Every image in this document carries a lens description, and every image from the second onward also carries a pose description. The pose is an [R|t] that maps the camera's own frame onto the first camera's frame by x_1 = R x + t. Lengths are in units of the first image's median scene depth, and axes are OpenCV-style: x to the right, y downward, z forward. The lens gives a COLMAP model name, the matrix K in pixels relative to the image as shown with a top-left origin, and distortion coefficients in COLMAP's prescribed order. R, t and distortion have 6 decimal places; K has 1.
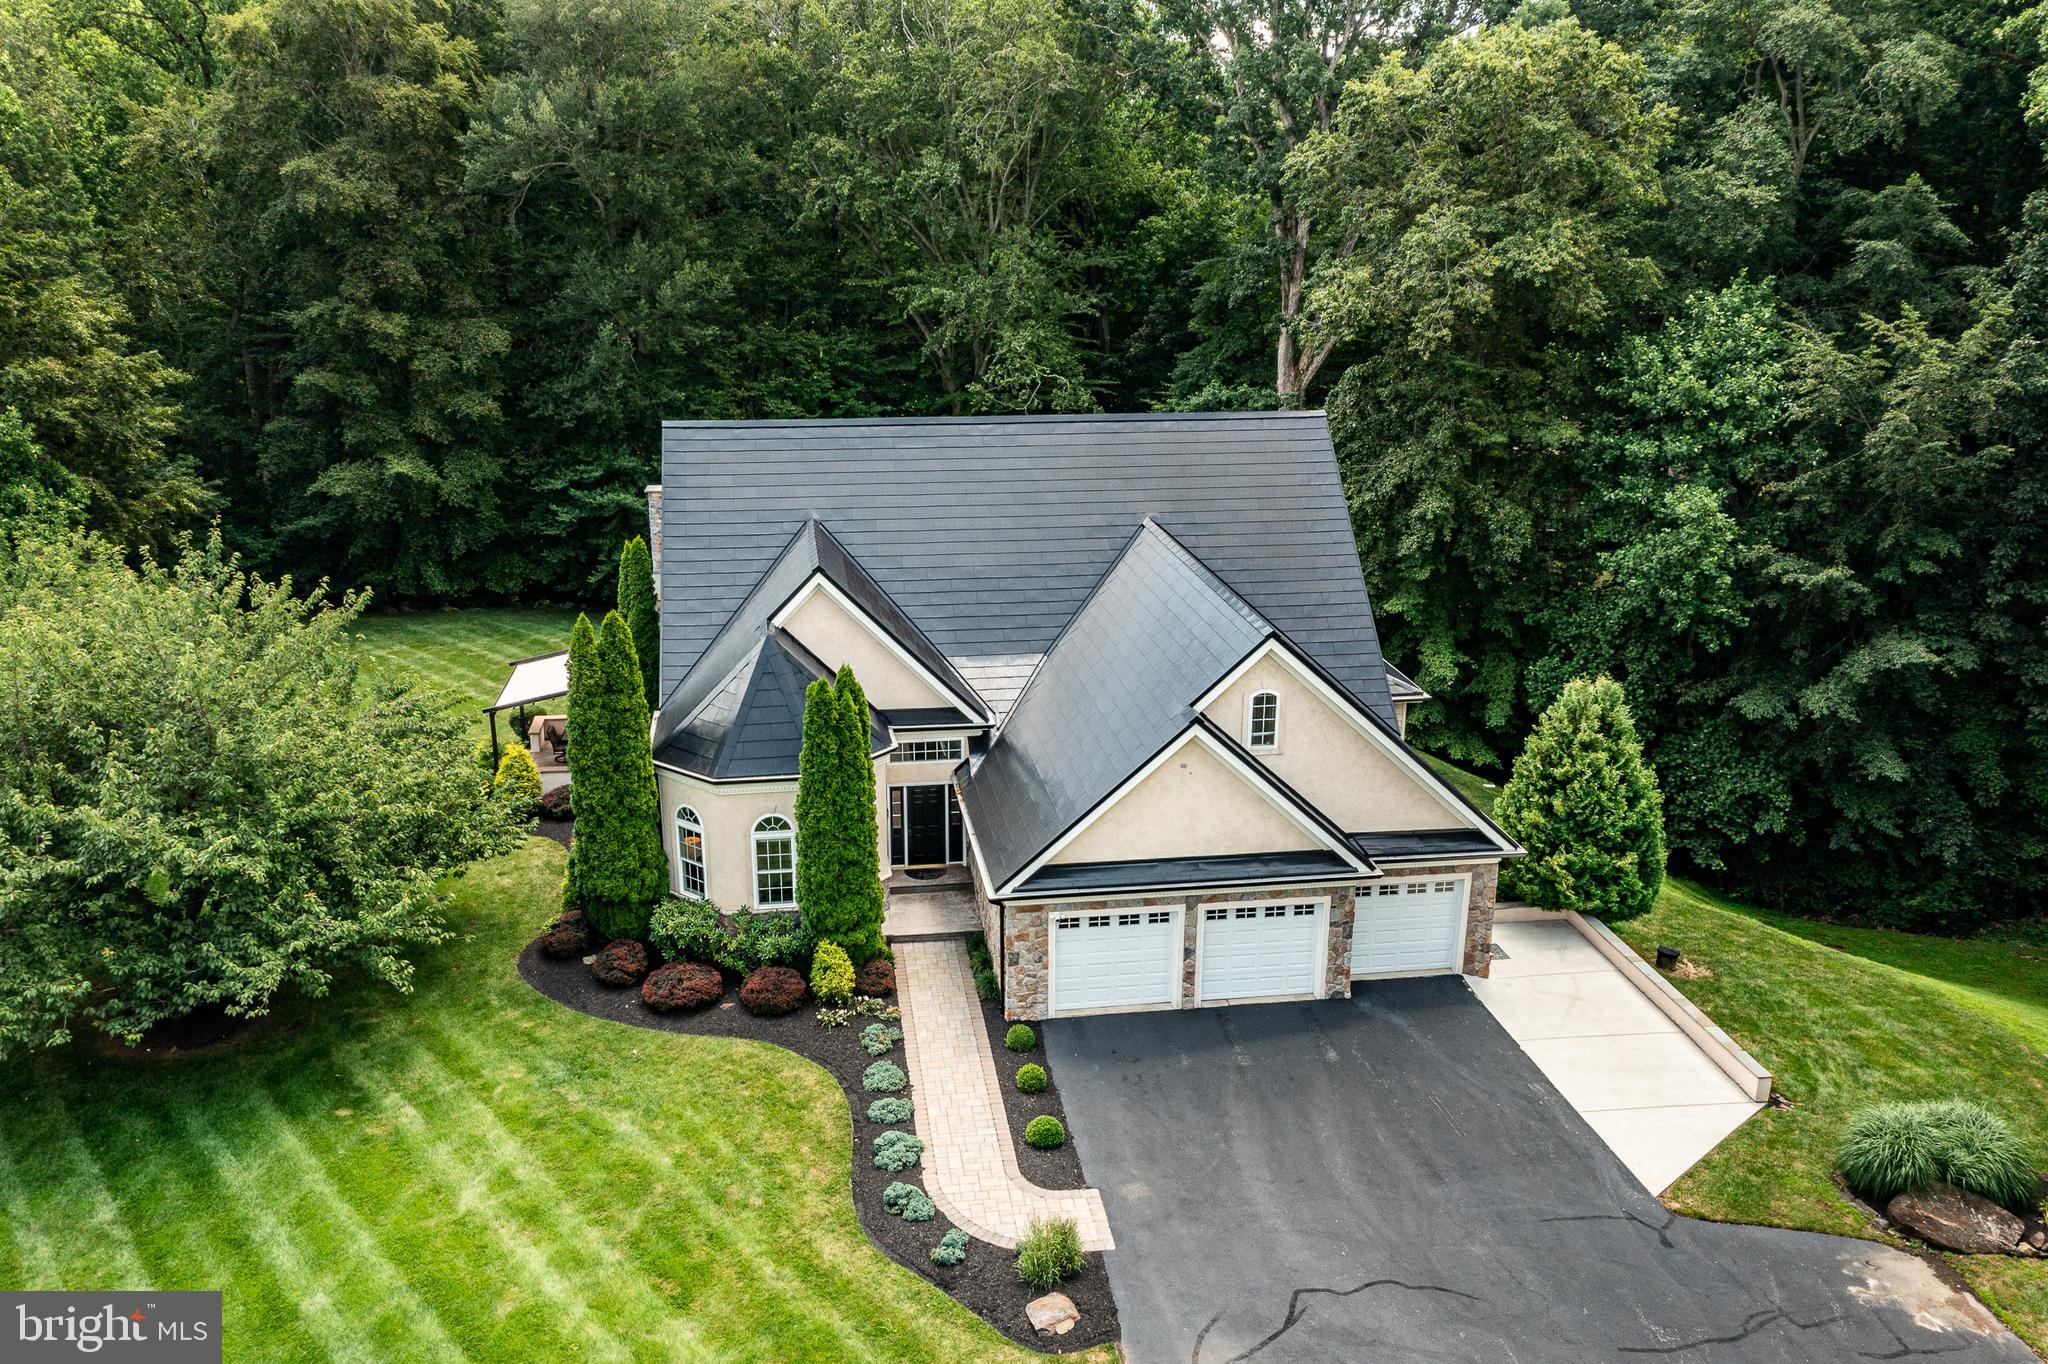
lens RADIAL K [[1612.8, 0, 1022.9], [0, 1612.8, 678.1], [0, 0, 1]] dist [0.014849, 0.012044]
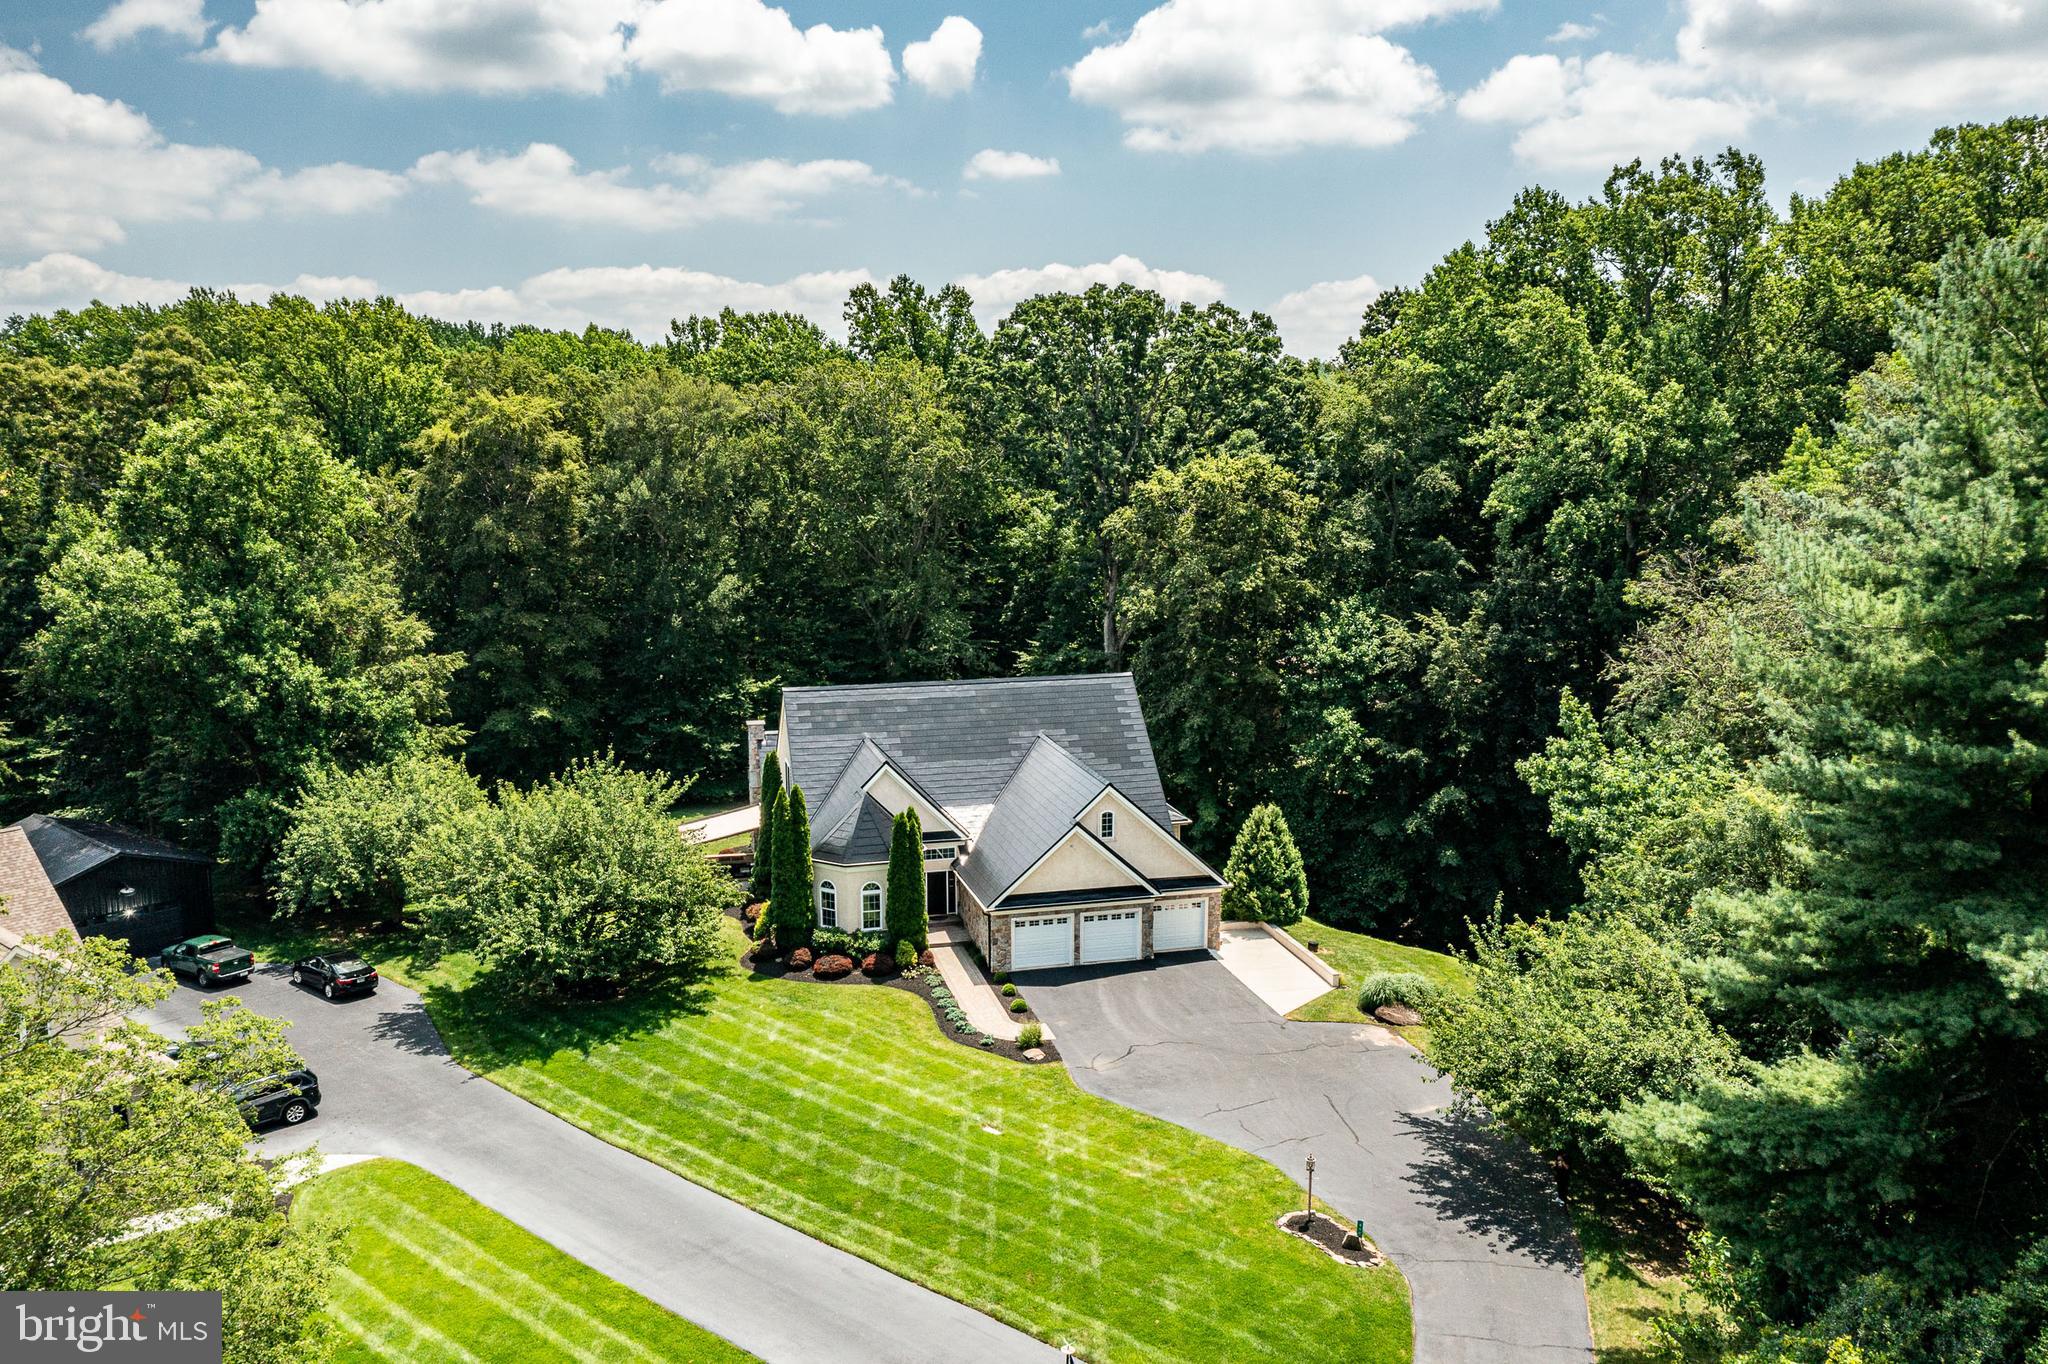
lens RADIAL K [[1612.8, 0, 1014.9], [0, 1612.8, 682.5], [0, 0, 1]] dist [0.014849, 0.012044]
pose [[0.994757, -0.023780, 0.099464, -0.161385], [0.036475, 0.991125, -0.127833, 0.096267], [-0.095541, 0.130791, 0.986796, -1.004744]]
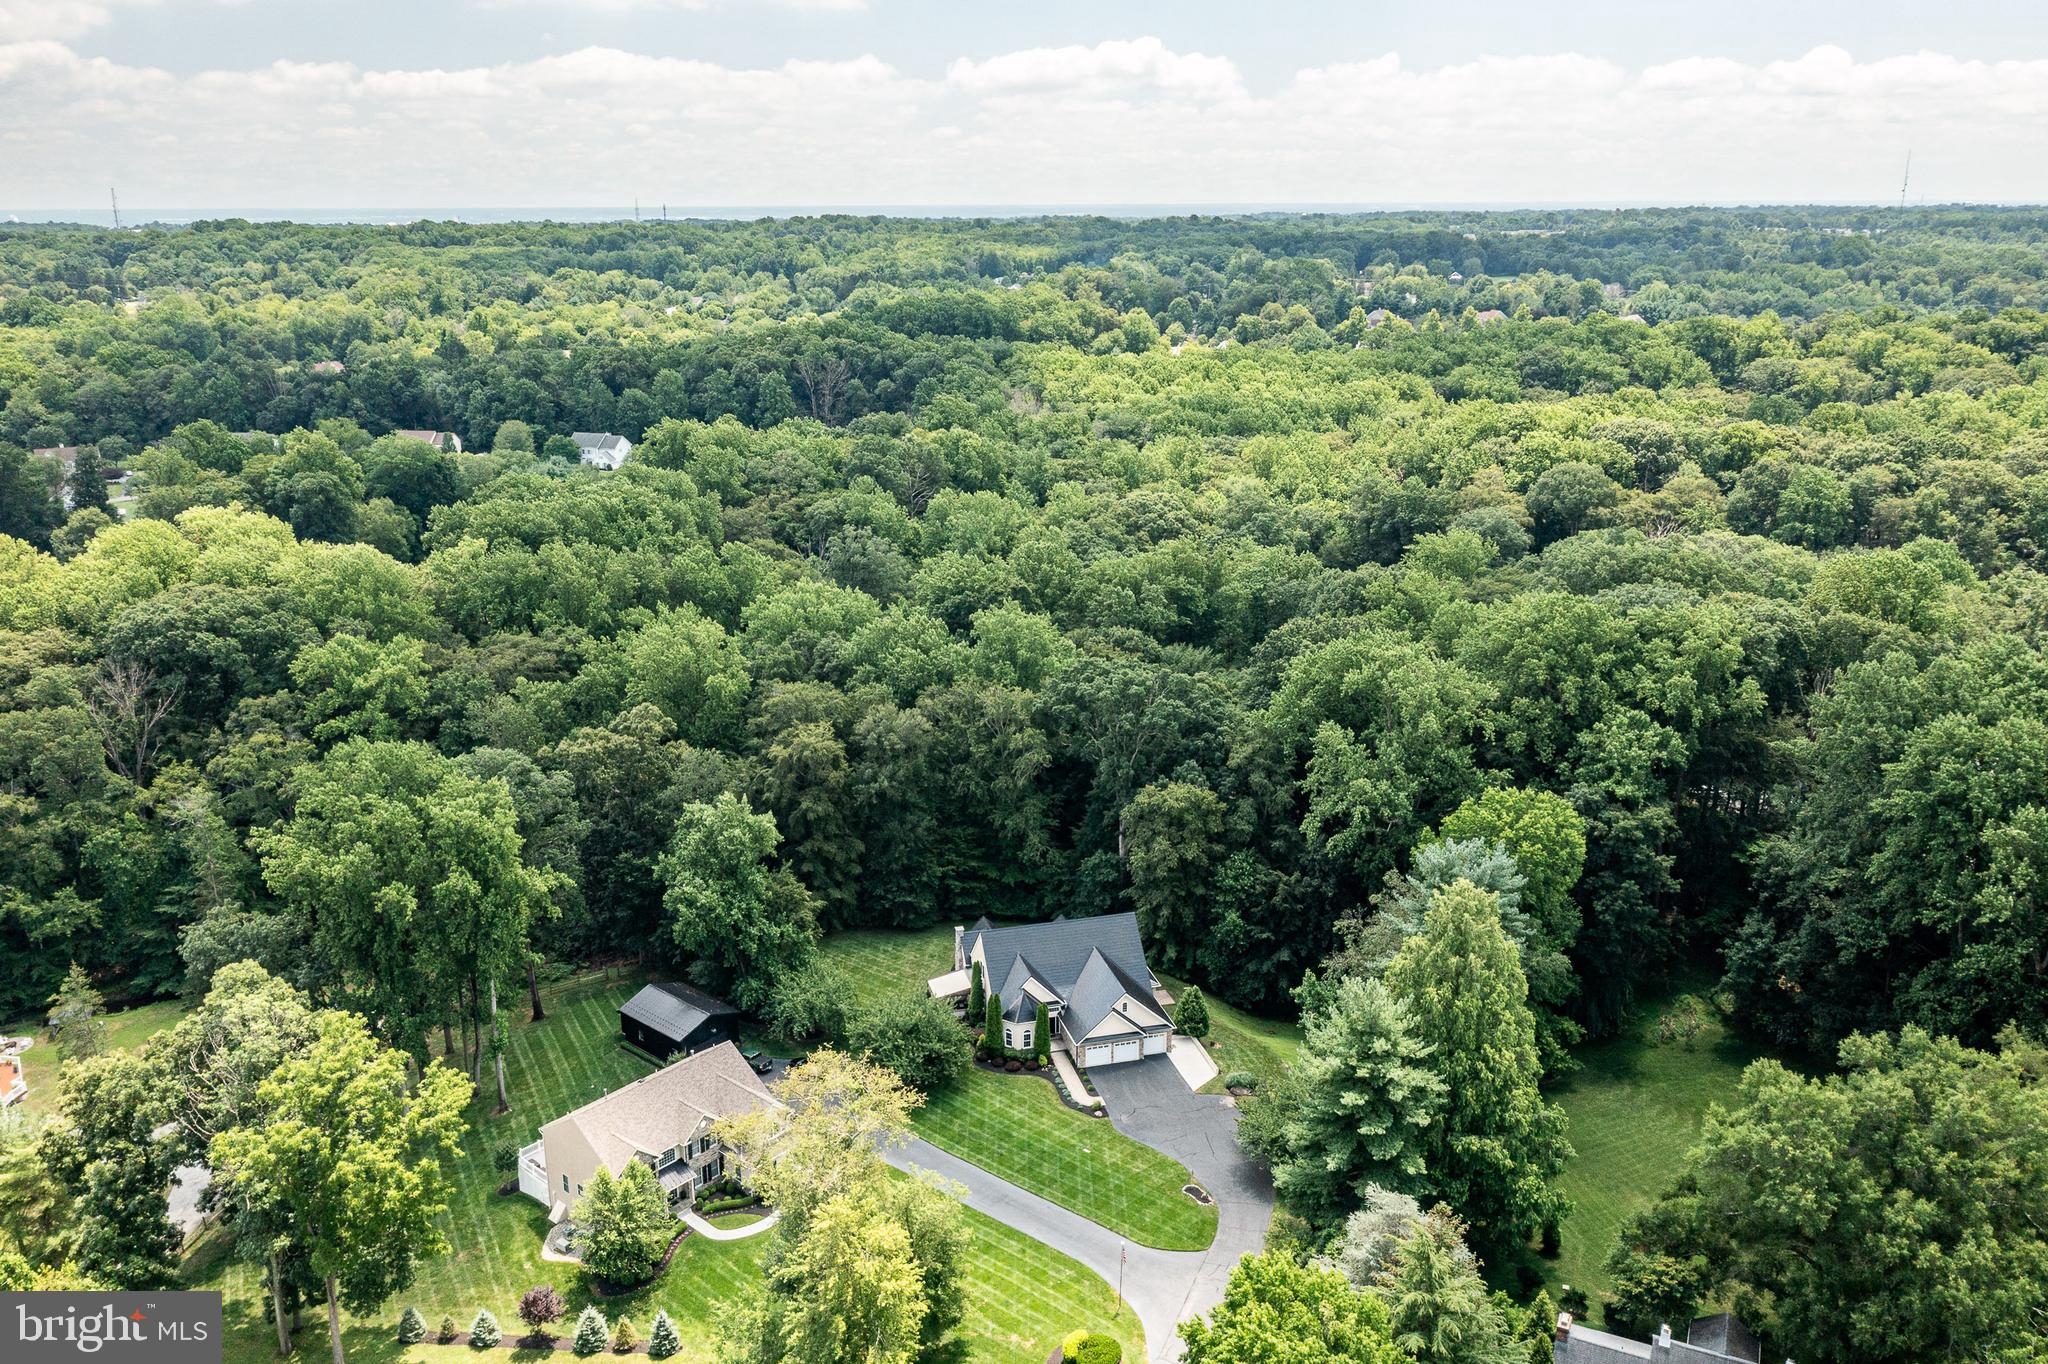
lens RADIAL K [[1612.8, 0, 1021.4], [0, 1612.8, 694.6], [0, 0, 1]] dist [0.014849, 0.012044]
pose [[0.993574, -0.041038, 0.105479, -0.610879], [0.040875, 0.999157, 0.003710, -0.897419], [-0.105542, 0.000625, 0.994415, -3.664129]]
